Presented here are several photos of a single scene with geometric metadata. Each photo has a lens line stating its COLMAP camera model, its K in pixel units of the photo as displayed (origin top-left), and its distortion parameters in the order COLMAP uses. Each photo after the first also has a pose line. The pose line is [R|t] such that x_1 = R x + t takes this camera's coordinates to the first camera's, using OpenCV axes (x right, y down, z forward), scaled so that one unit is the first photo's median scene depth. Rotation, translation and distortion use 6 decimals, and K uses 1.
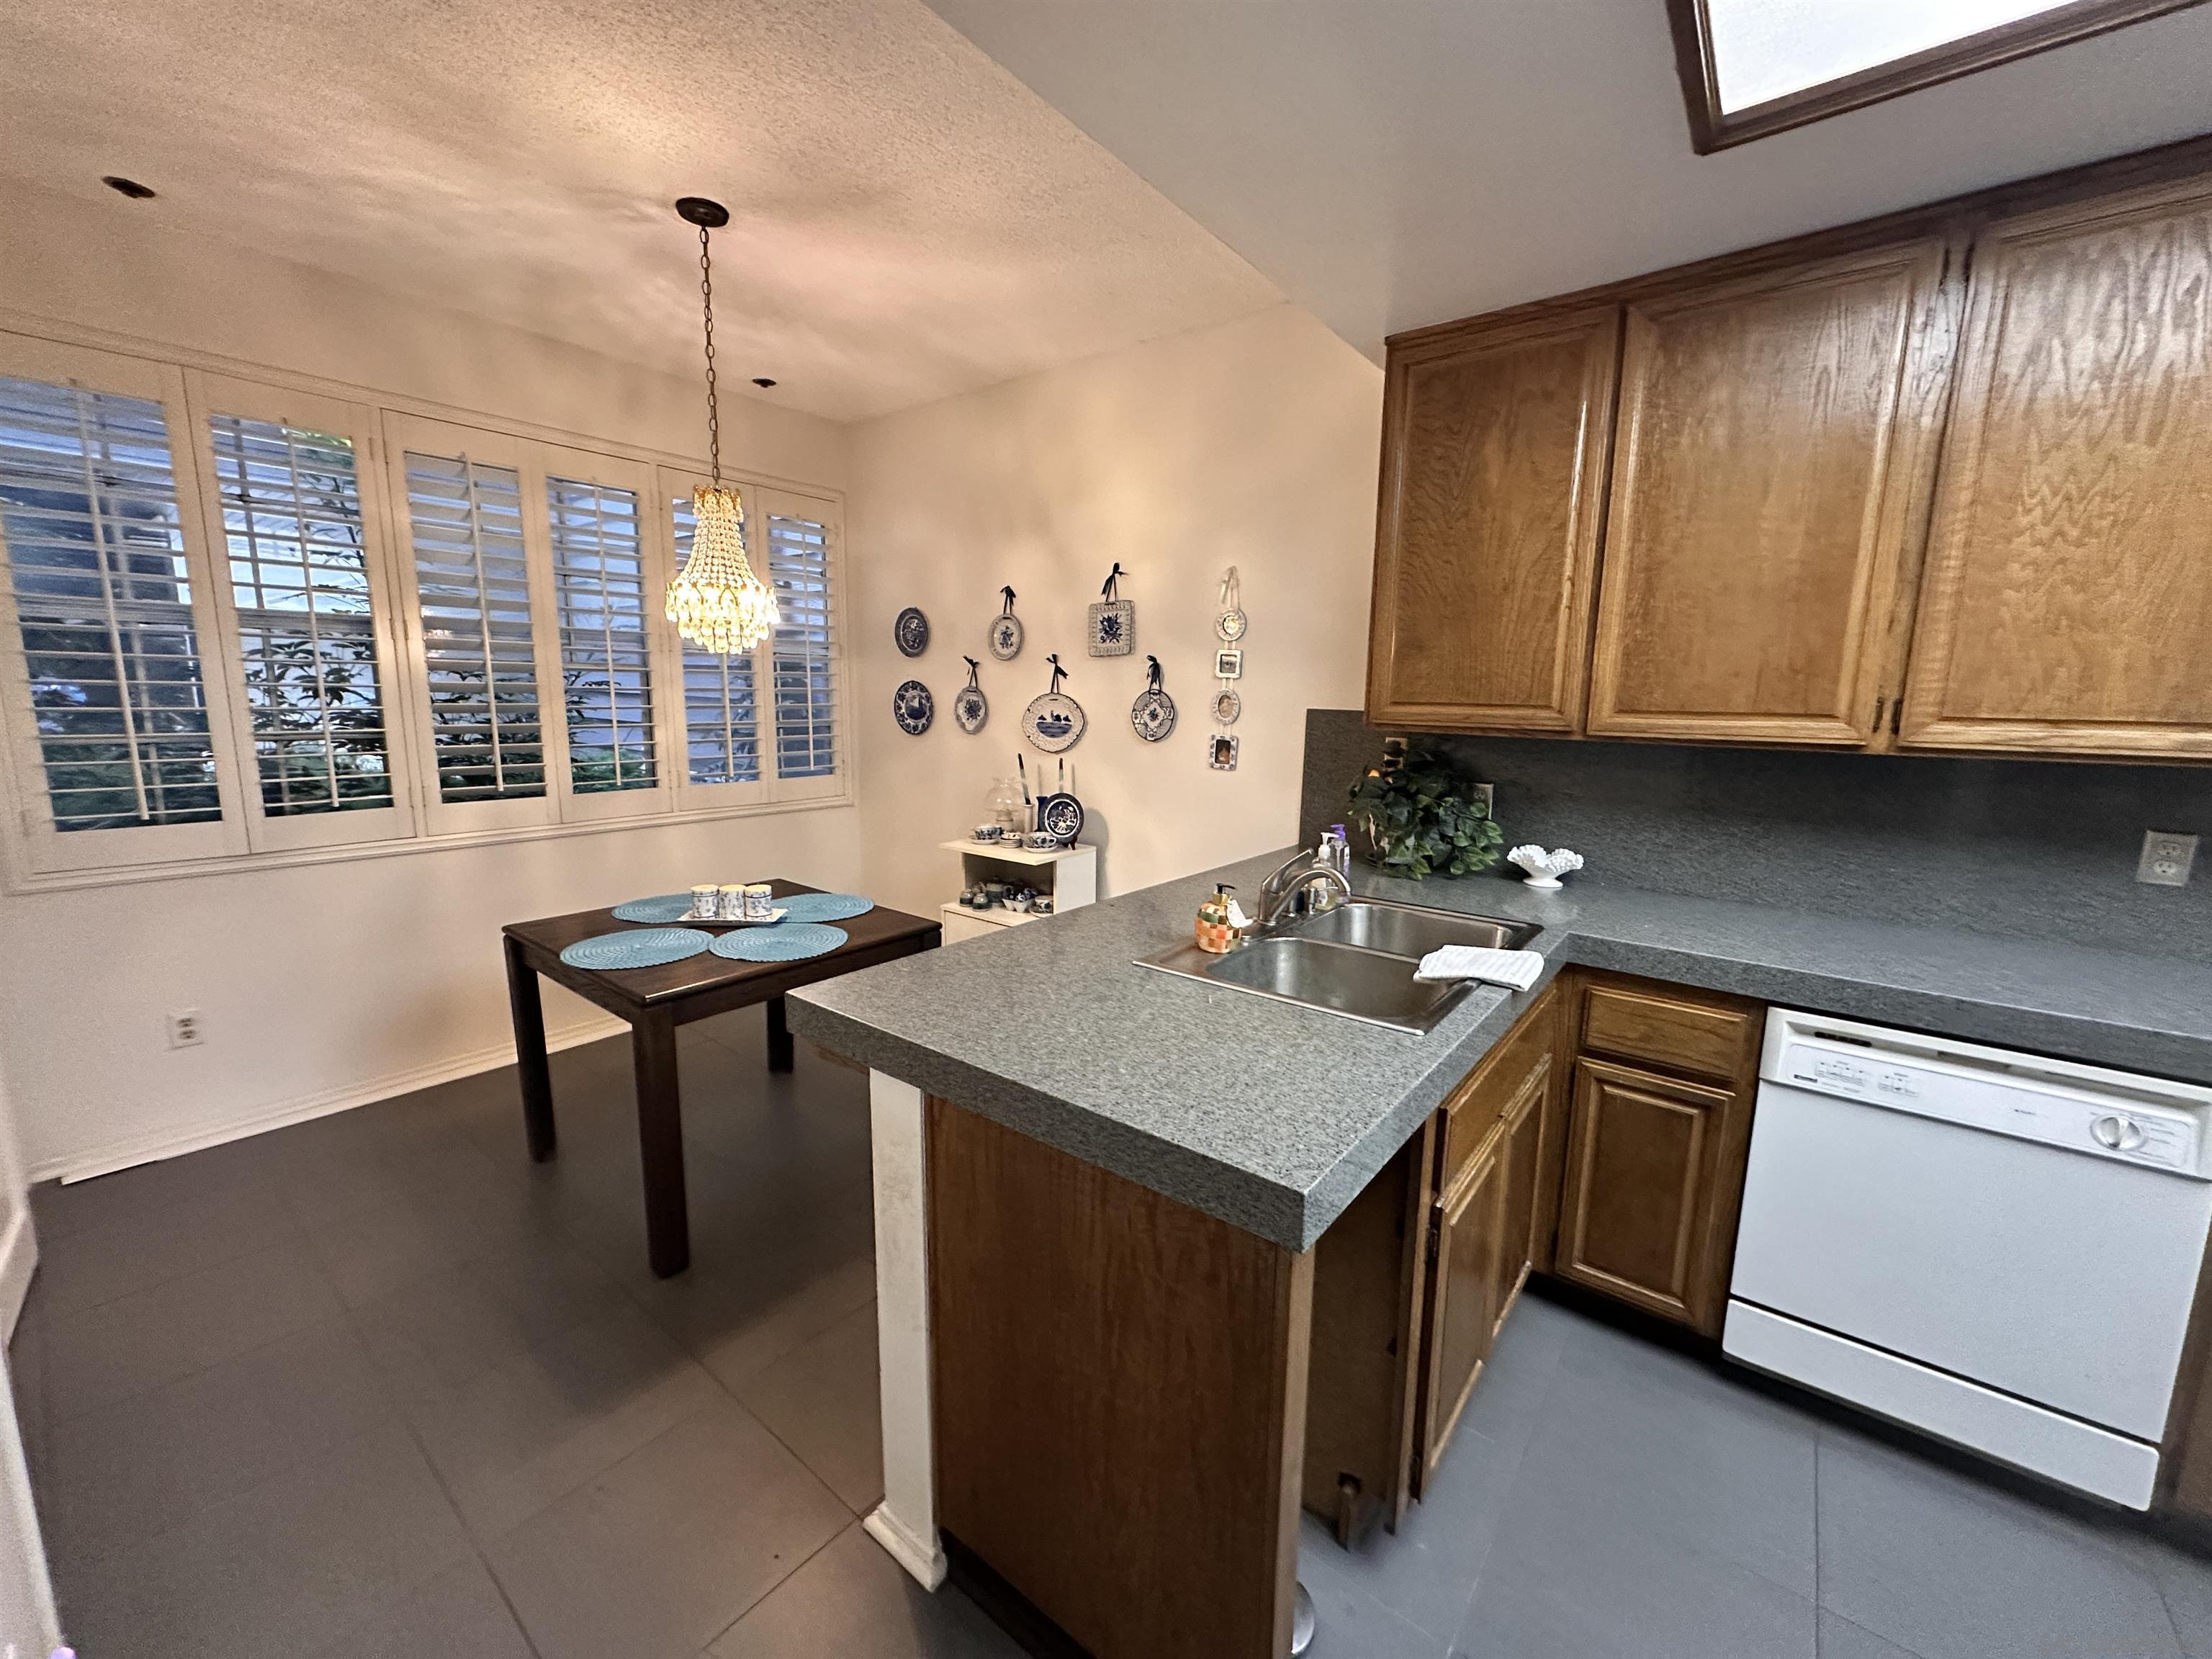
lens RADIAL K [[880.6, 0, 1106.4], [0, 880.6, 830.9], [0, 0, 1]] dist [-0.000609, 0.000154]
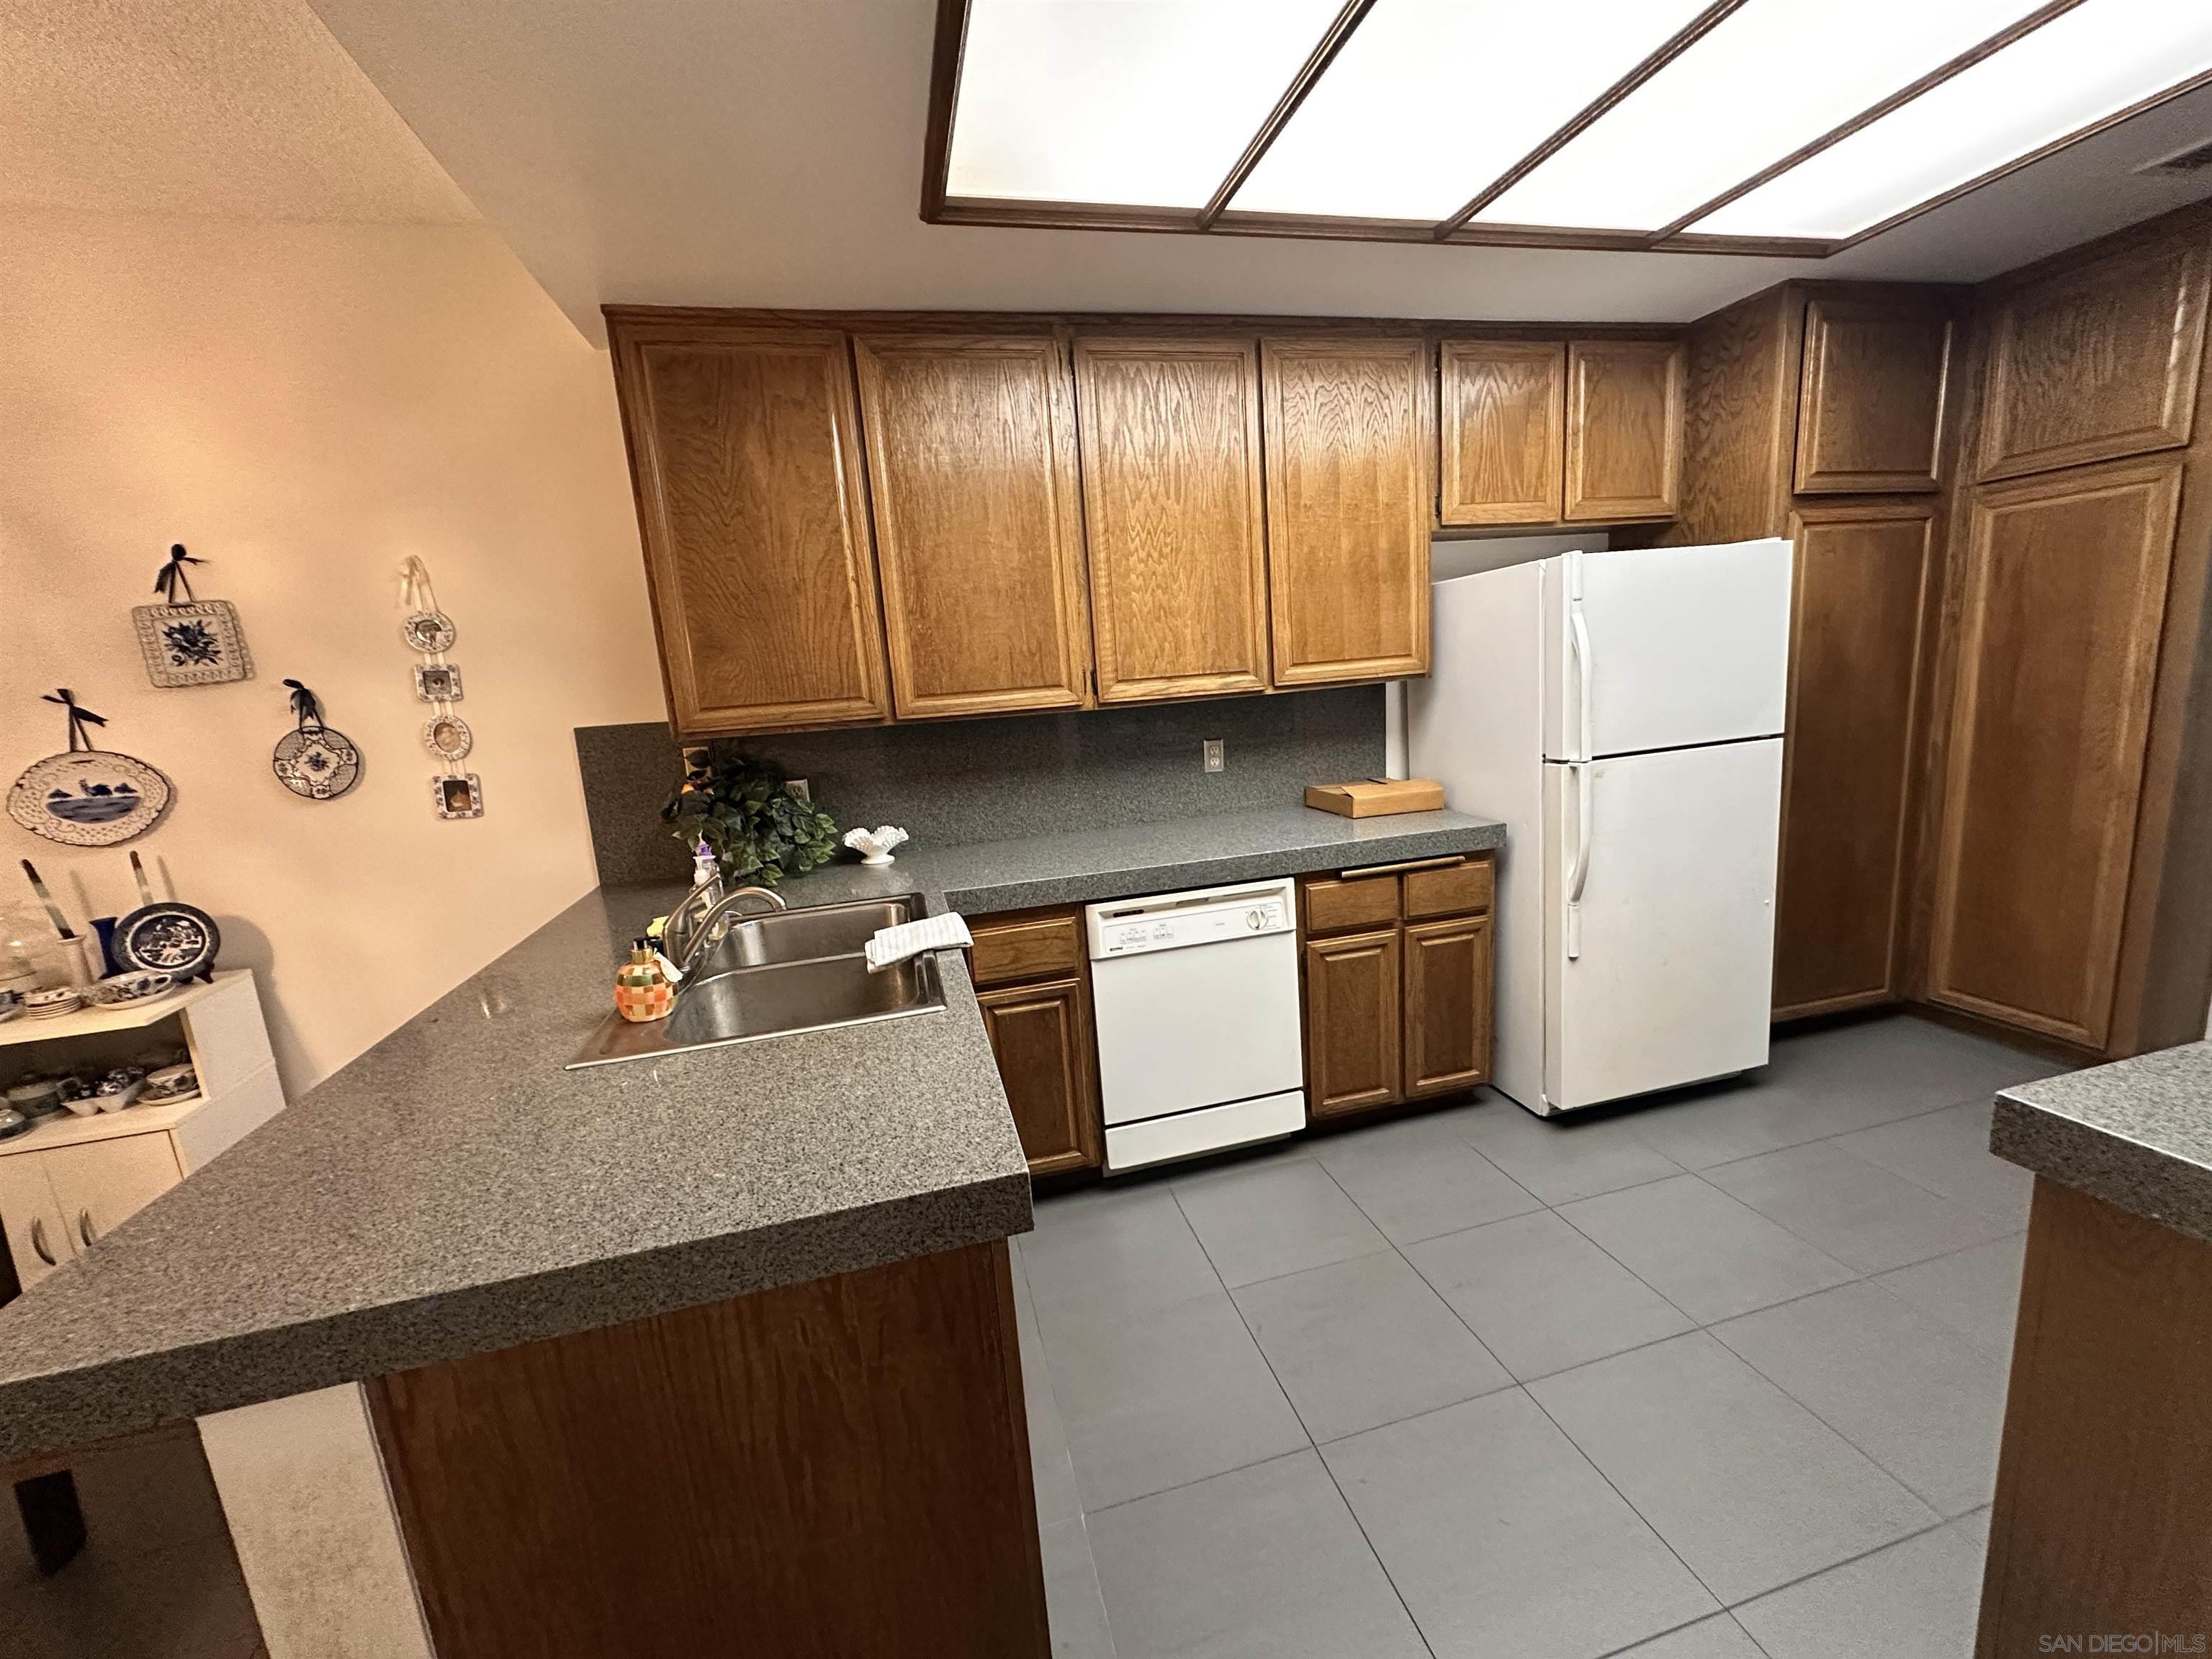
lens RADIAL K [[880.6, 0, 1107.7], [0, 880.6, 830.5], [0, 0, 1]] dist [-0.000609, 0.000154]
pose [[0.604632, -0.199249, 0.771181, -0.209573], [0.204381, 0.974600, 0.091565, -0.022900], [-0.769837, 0.102252, 0.629997, 0.121984]]
